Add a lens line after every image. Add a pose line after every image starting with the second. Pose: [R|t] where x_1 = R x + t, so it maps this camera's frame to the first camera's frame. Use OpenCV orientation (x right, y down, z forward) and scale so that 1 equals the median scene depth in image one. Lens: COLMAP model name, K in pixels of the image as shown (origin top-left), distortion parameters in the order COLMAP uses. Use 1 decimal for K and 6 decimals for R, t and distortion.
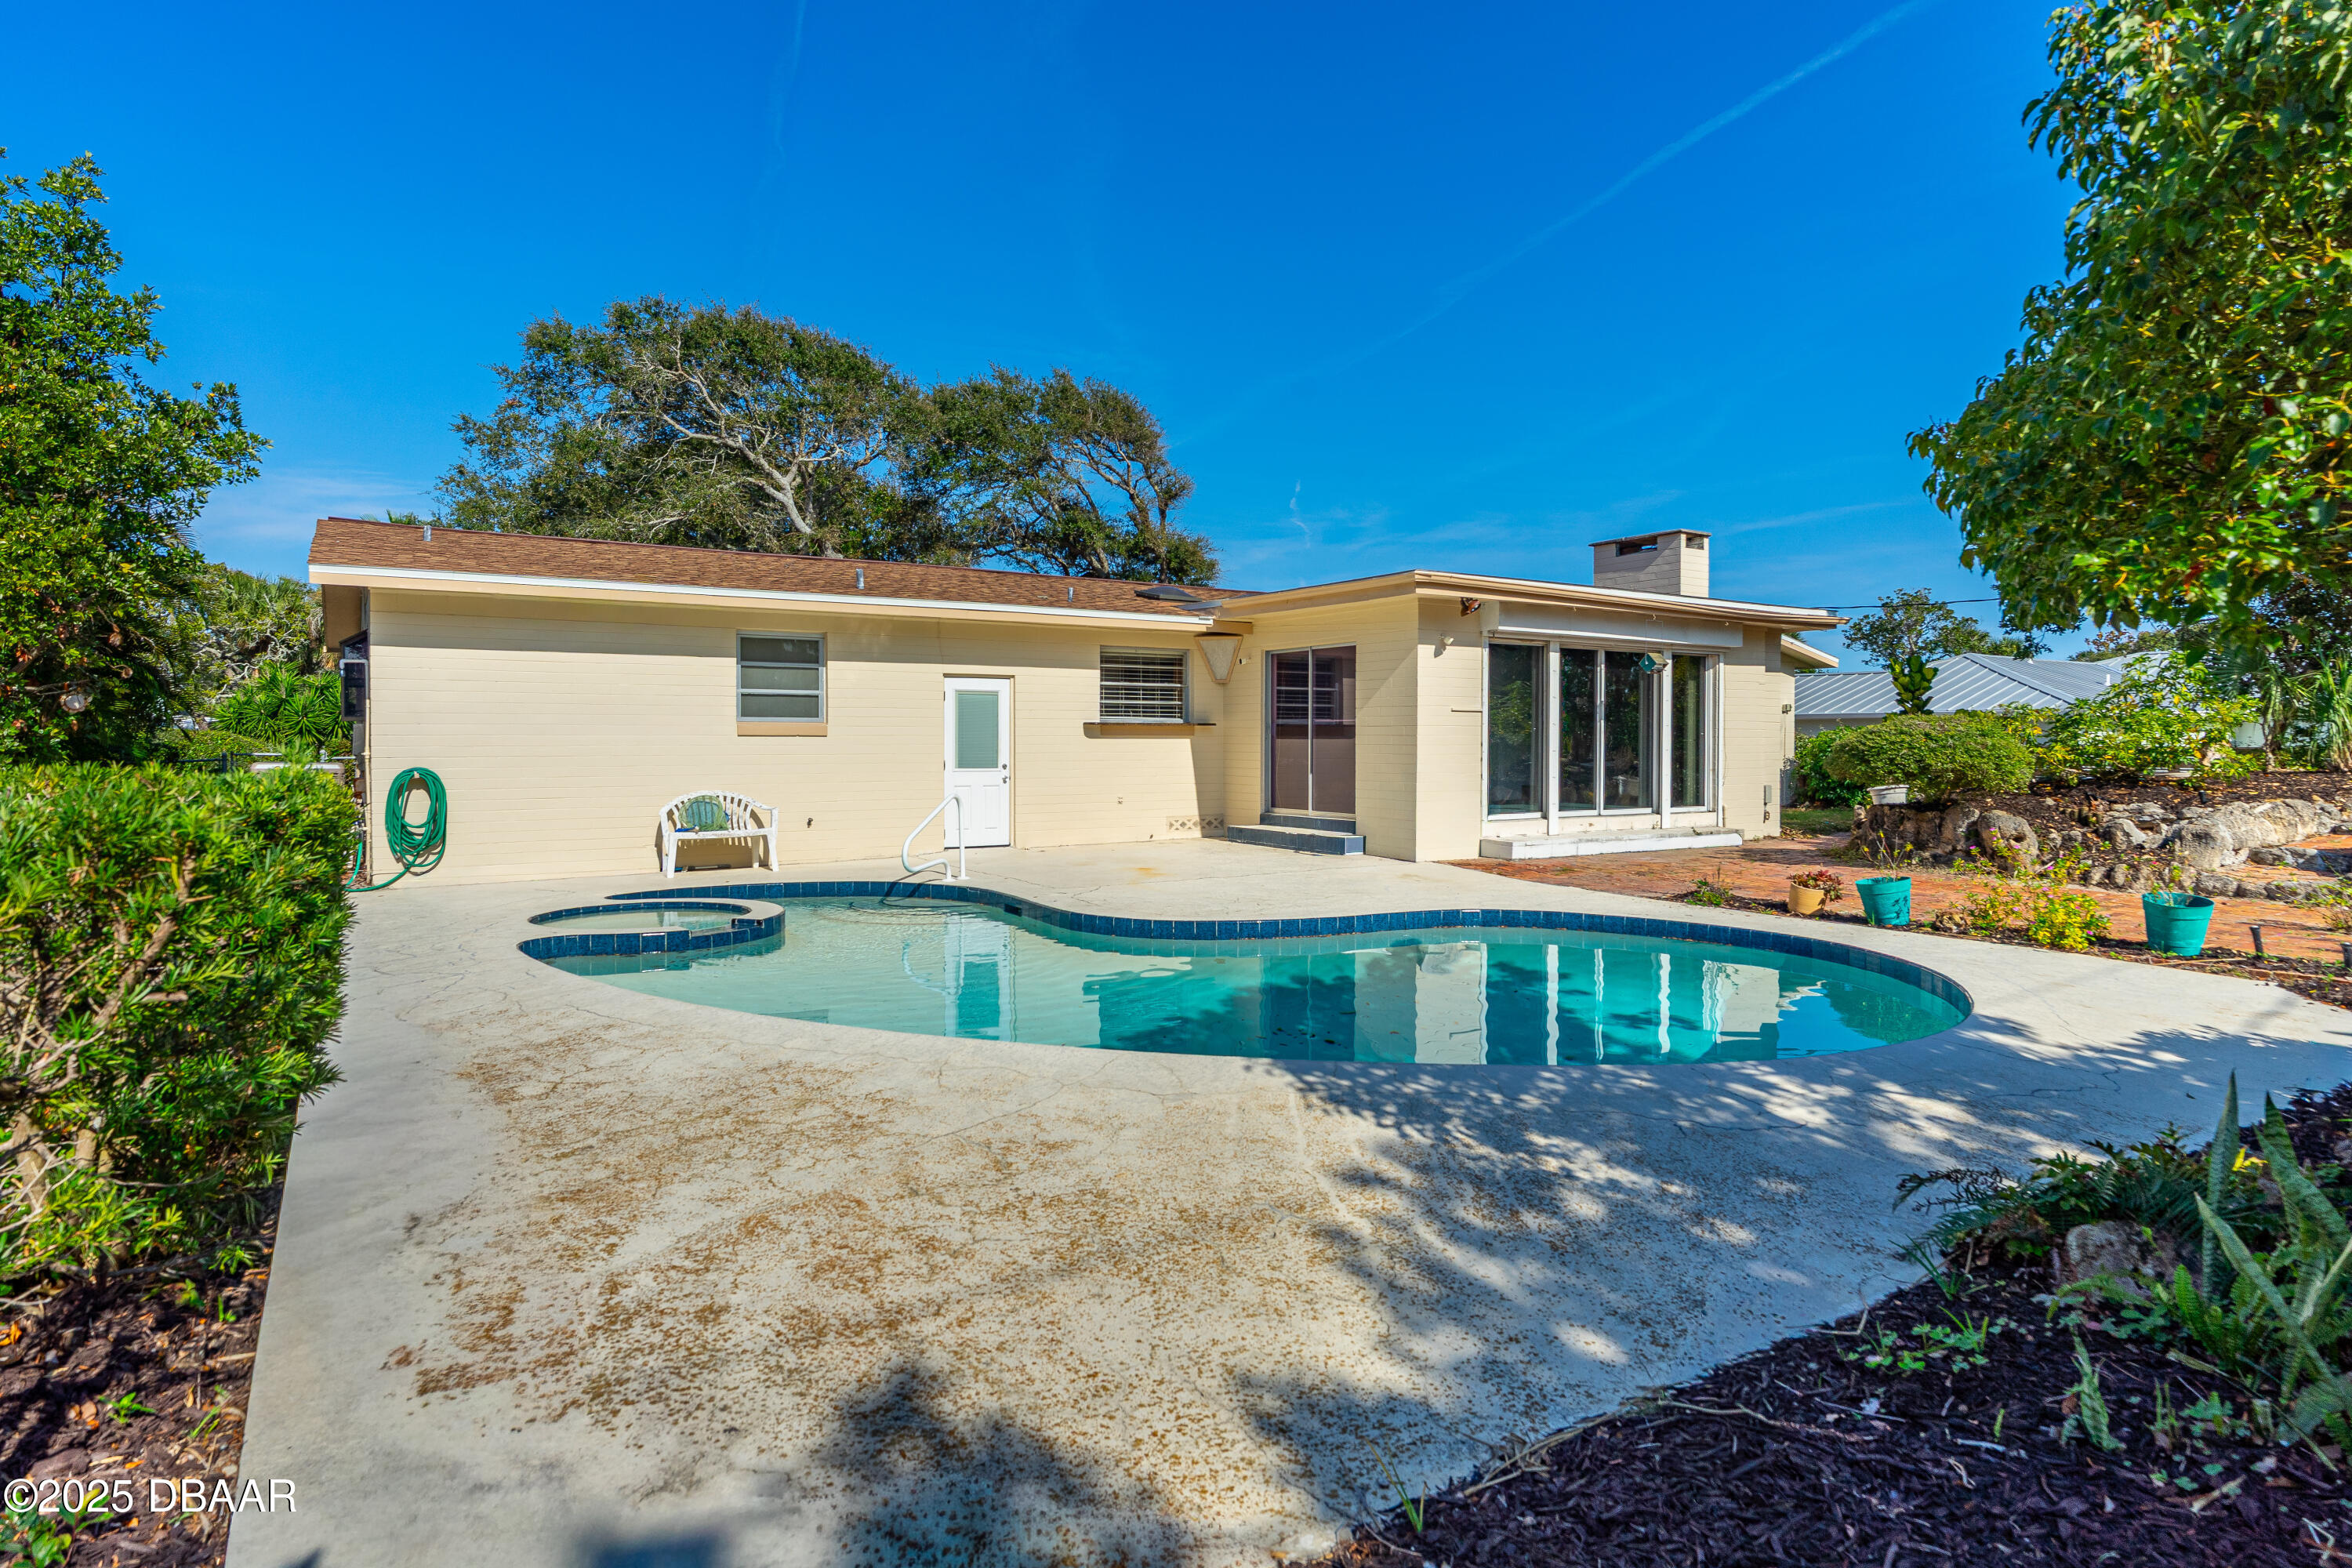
lens RADIAL K [[1329.1, 0, 1176.0], [0, 1329.1, 770.1], [0, 0, 1]] dist [0.003543, 0.000379]
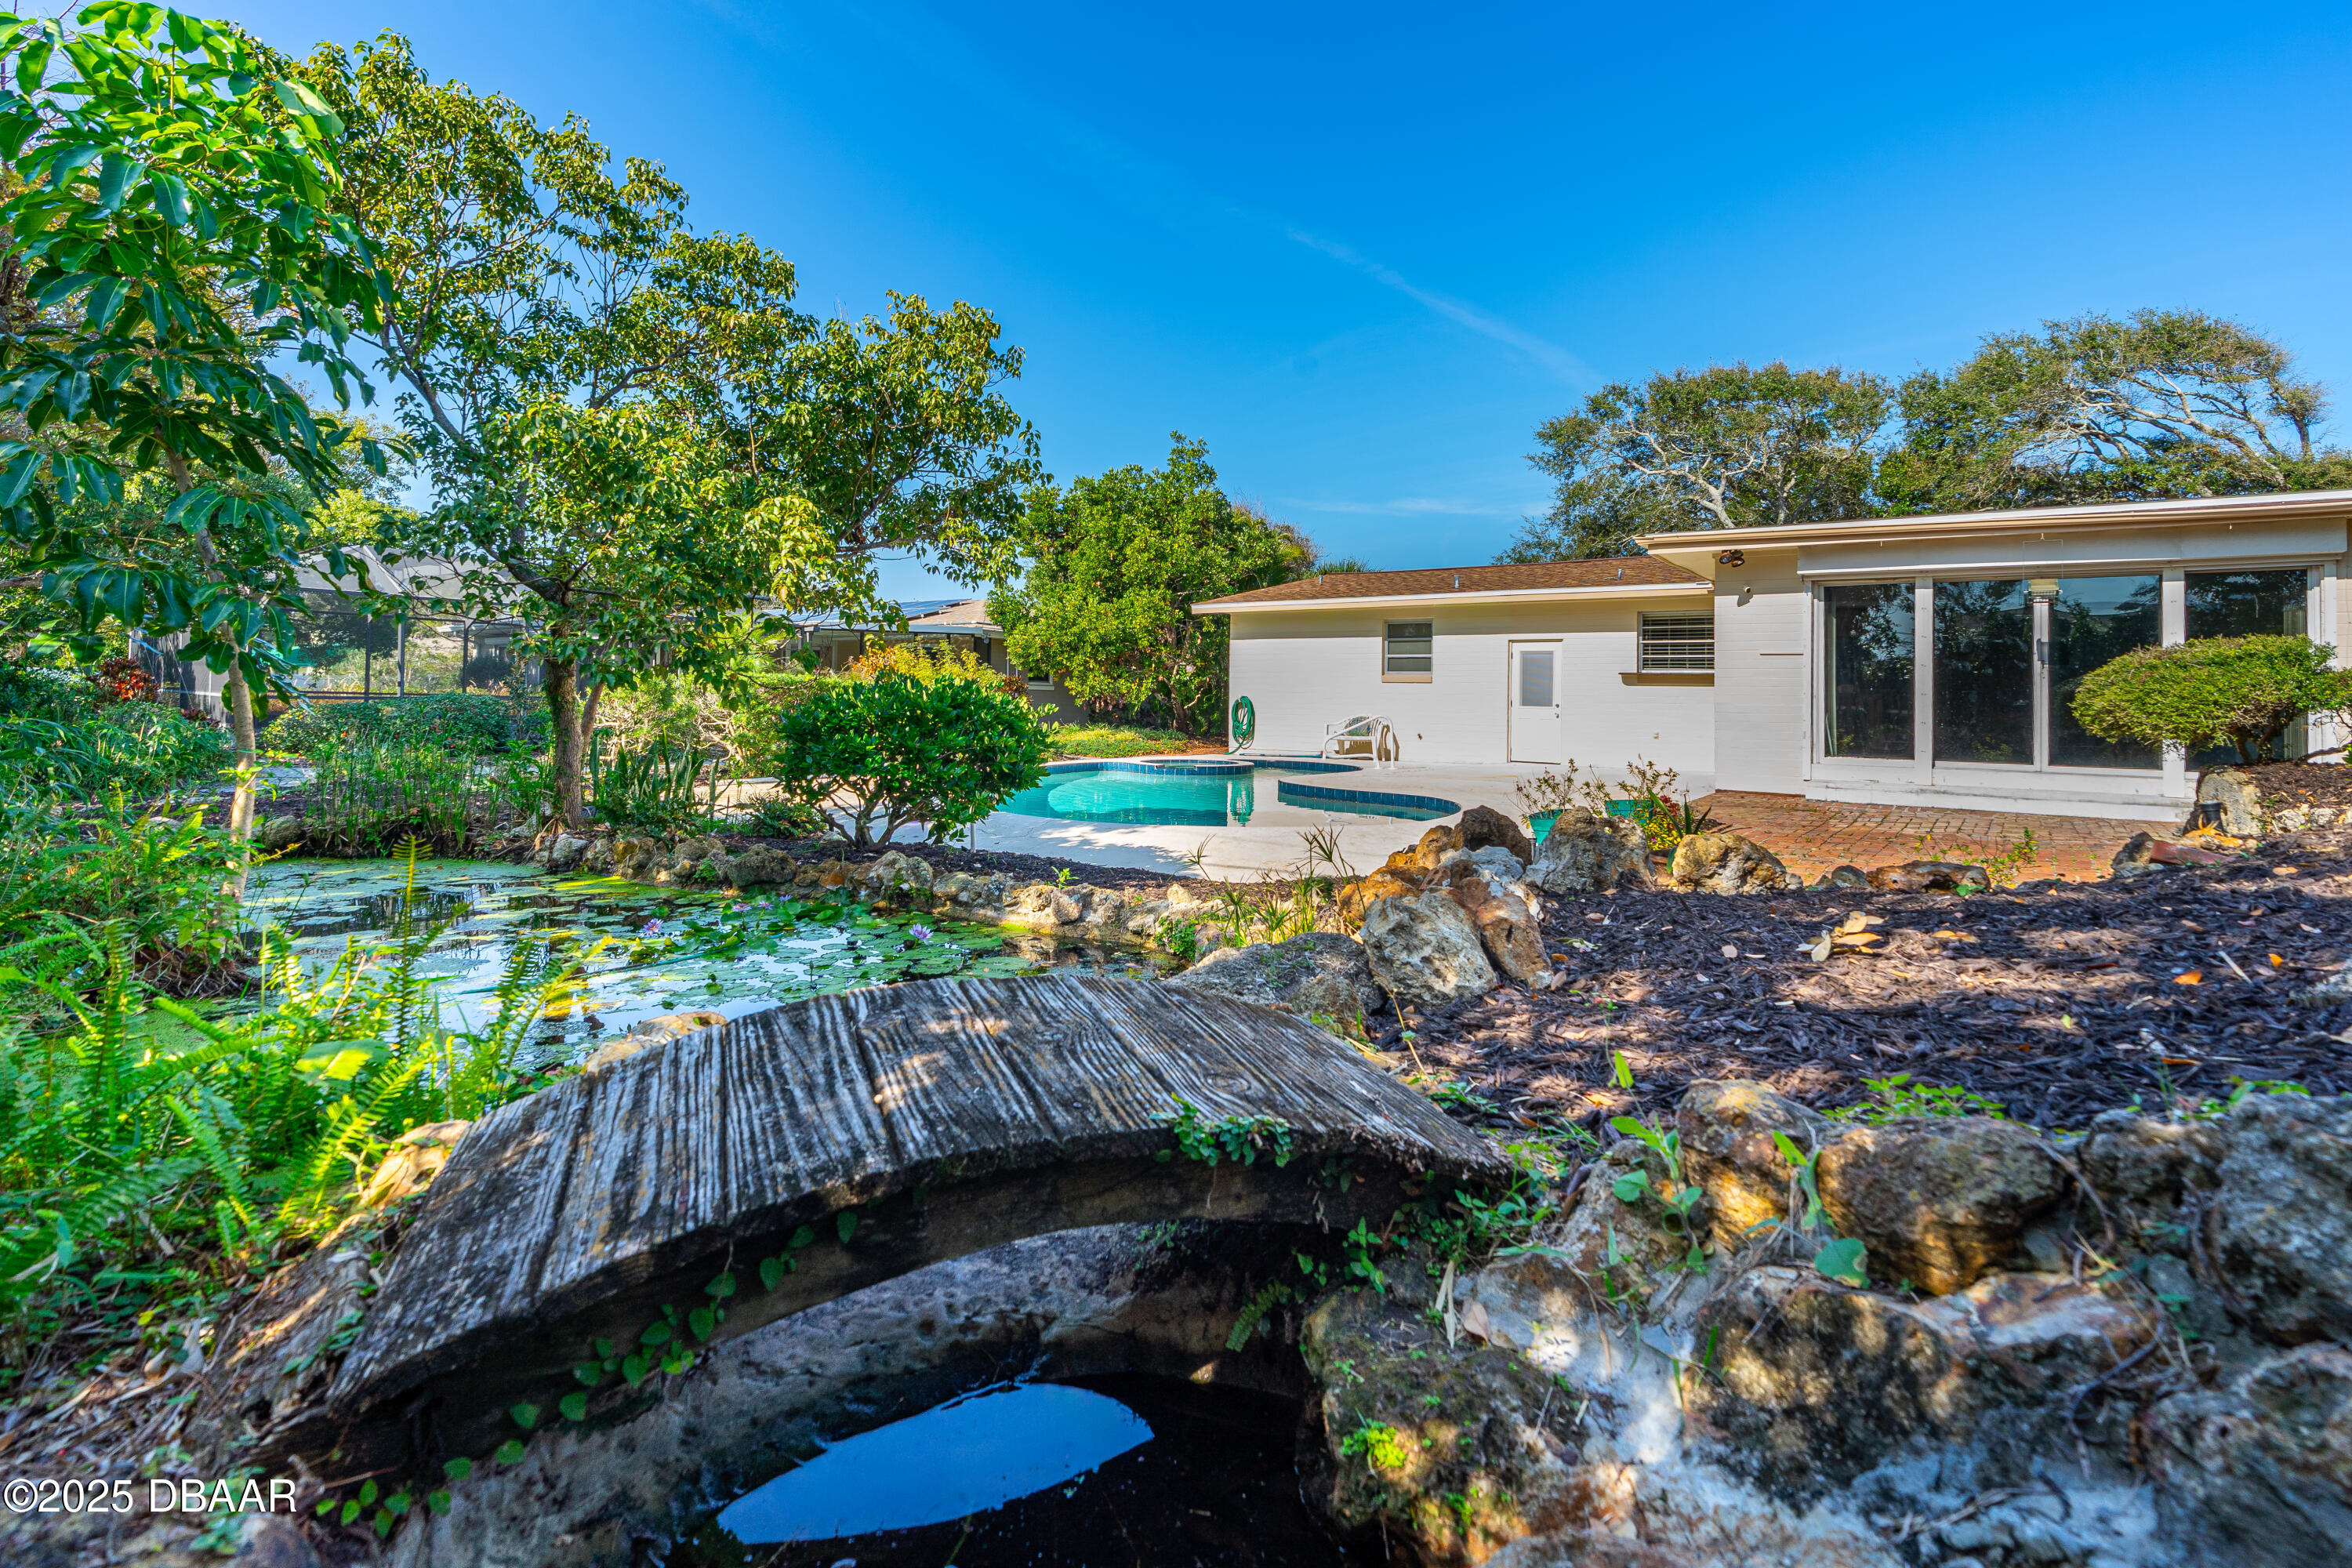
lens RADIAL K [[1122.0, 0, 1176.3], [0, 1122.0, 681.7], [0, 0, 1]] dist [-0.009949, 0.004441]
pose [[0.339334, -0.008935, -0.940623, 0.847793], [-0.039661, 0.998930, -0.023797, 0.016154], [0.939829, 0.045381, 0.338617, 0.240865]]
